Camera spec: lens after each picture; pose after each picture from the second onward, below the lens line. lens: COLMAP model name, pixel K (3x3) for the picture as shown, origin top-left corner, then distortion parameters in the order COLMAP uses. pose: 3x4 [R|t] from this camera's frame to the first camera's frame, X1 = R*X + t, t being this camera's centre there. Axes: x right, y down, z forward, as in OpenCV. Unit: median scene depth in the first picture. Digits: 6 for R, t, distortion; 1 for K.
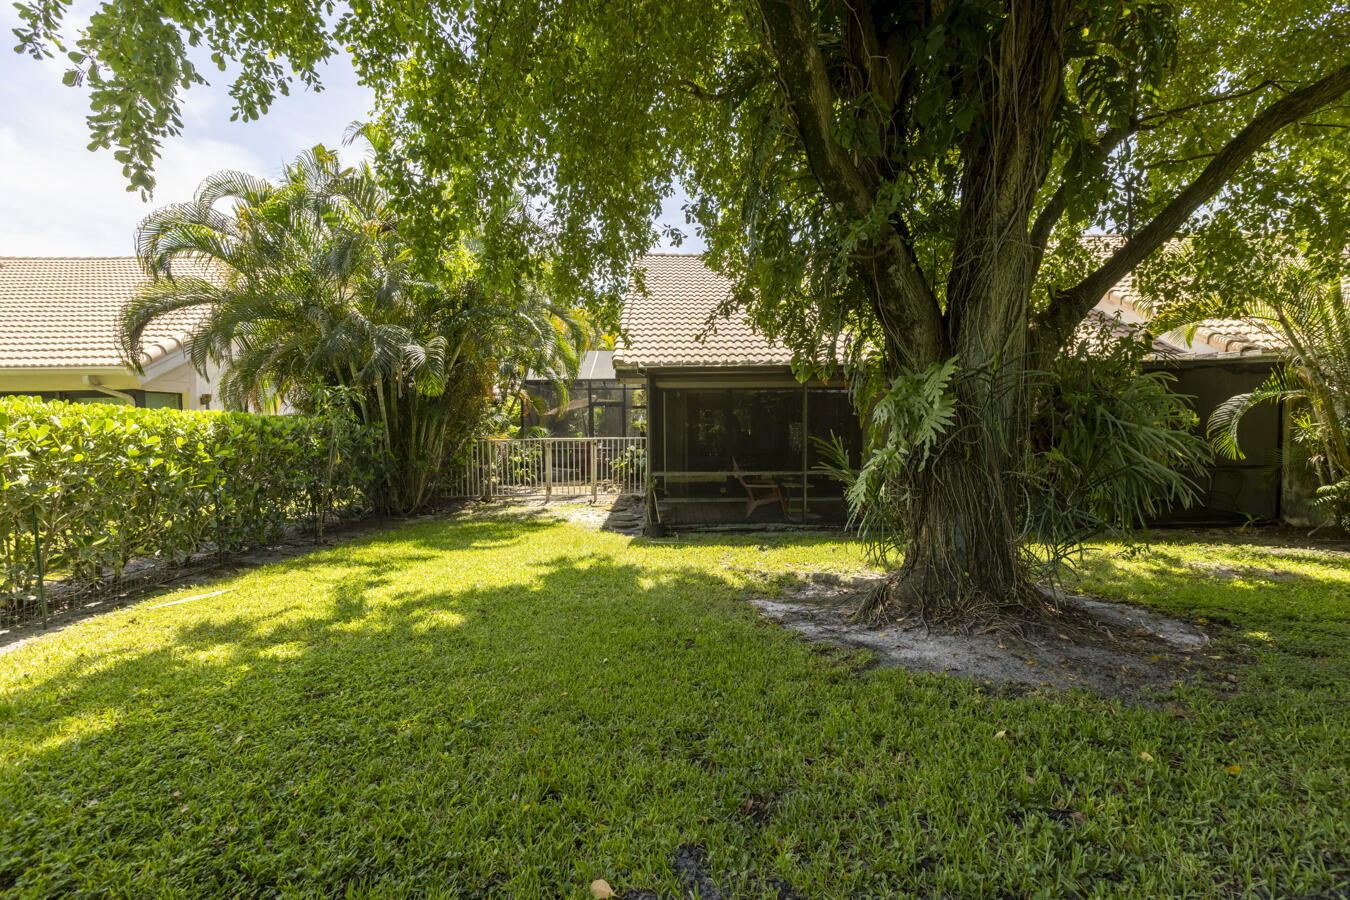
lens RADIAL K [[597.5, 0, 676.6], [0, 597.5, 444.9], [0, 0, 1]] dist [0.002602, -0.000937]
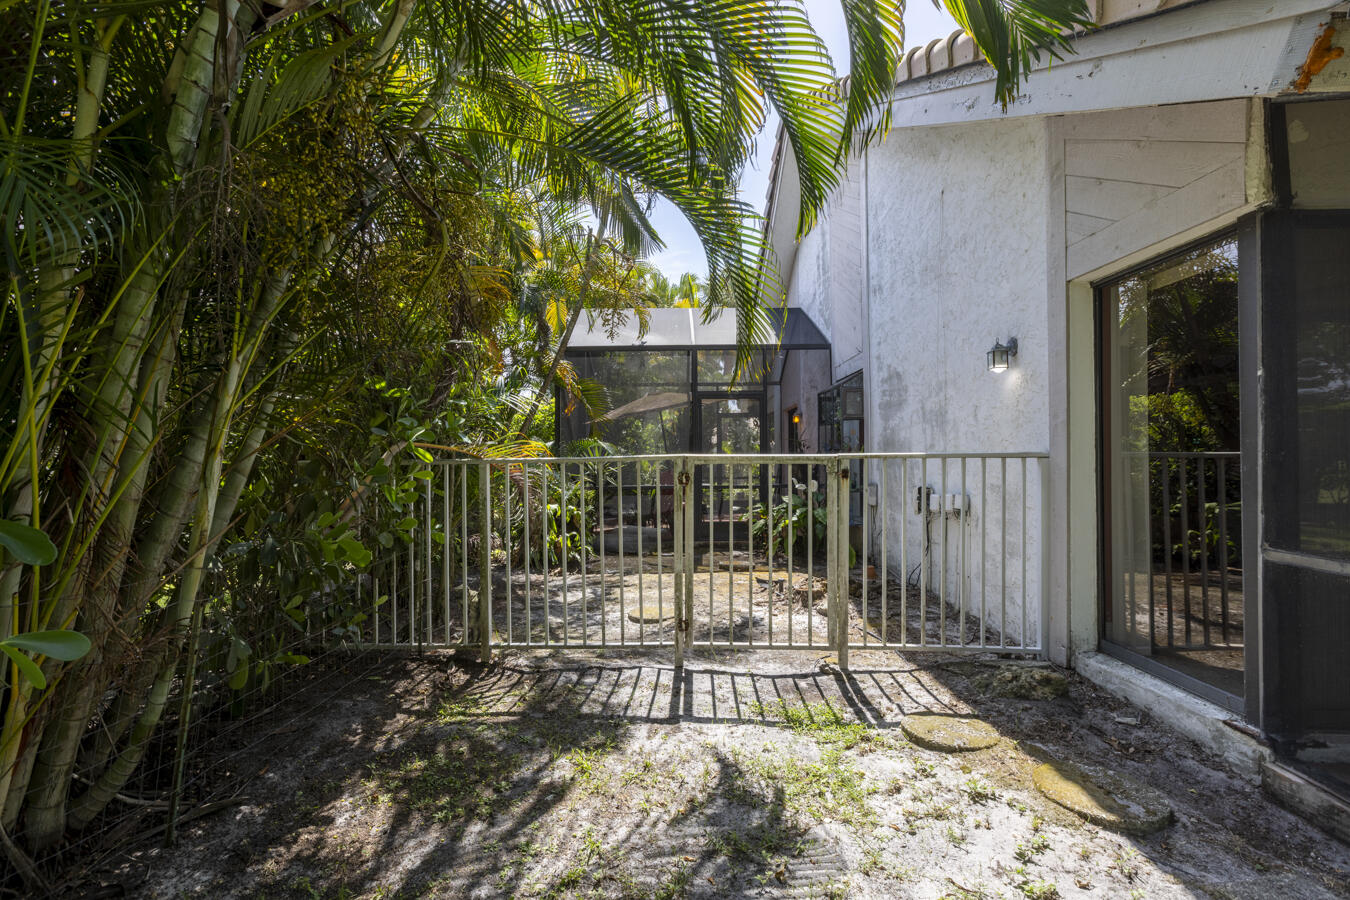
lens RADIAL K [[597.5, 0, 676.6], [0, 597.5, 444.9], [0, 0, 1]] dist [0.002602, -0.000937]
pose [[0.999970, 0.001492, -0.007560, -0.199647], [-0.001946, 0.998175, -0.060359, 0.002314], [0.007456, 0.060372, 0.998148, 0.650092]]
